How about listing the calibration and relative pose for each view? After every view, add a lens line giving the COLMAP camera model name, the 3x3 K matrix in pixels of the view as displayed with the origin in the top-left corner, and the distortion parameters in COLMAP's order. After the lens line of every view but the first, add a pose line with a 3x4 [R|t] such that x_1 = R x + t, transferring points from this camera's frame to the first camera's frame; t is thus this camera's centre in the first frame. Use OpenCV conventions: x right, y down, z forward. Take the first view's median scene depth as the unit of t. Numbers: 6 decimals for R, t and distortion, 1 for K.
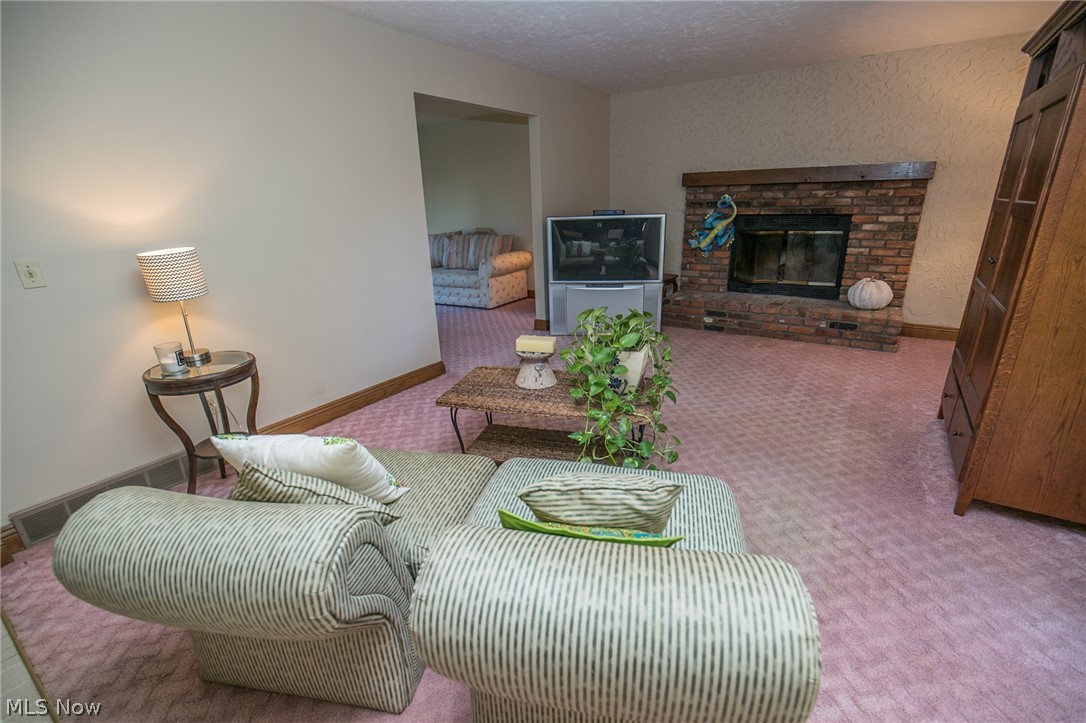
lens RADIAL K [[493.9, 0, 533.0], [0, 493.9, 379.0], [0, 0, 1]] dist [-0.015998, 0.003713]
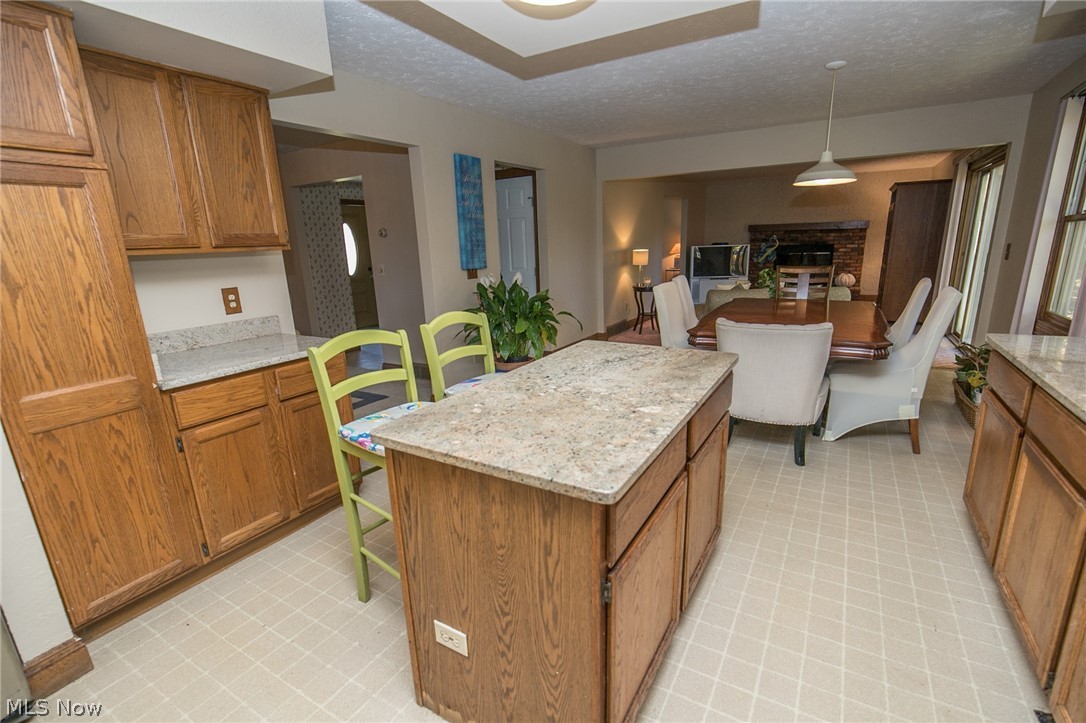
lens RADIAL K [[493.9, 0, 539.9], [0, 493.9, 376.2], [0, 0, 1]] dist [-0.015998, 0.003713]
pose [[0.998342, -0.016598, 0.055110, -0.725452], [0.021265, 0.996135, -0.085217, 0.375822], [-0.053482, 0.086247, 0.994837, -0.967629]]
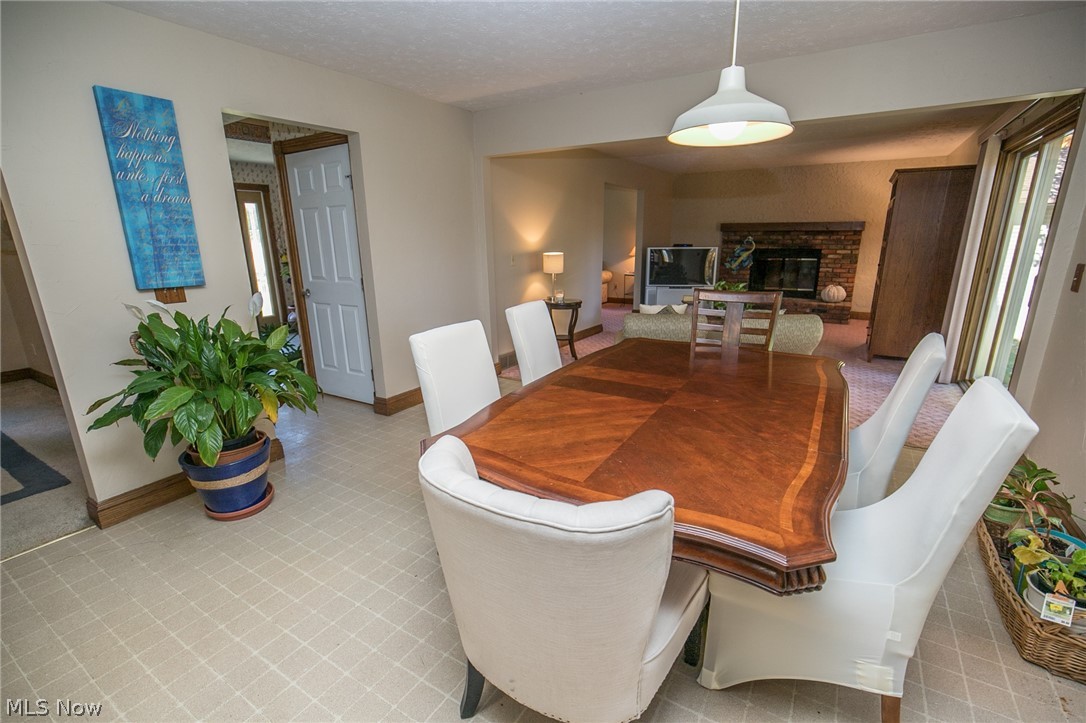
lens RADIAL K [[493.9, 0, 530.5], [0, 493.9, 379.2], [0, 0, 1]] dist [-0.015998, 0.003713]
pose [[0.999177, 0.008945, 0.039565, -0.440152], [-0.006188, 0.997578, -0.069283, 0.247265], [-0.040089, 0.068981, 0.996812, -0.653076]]
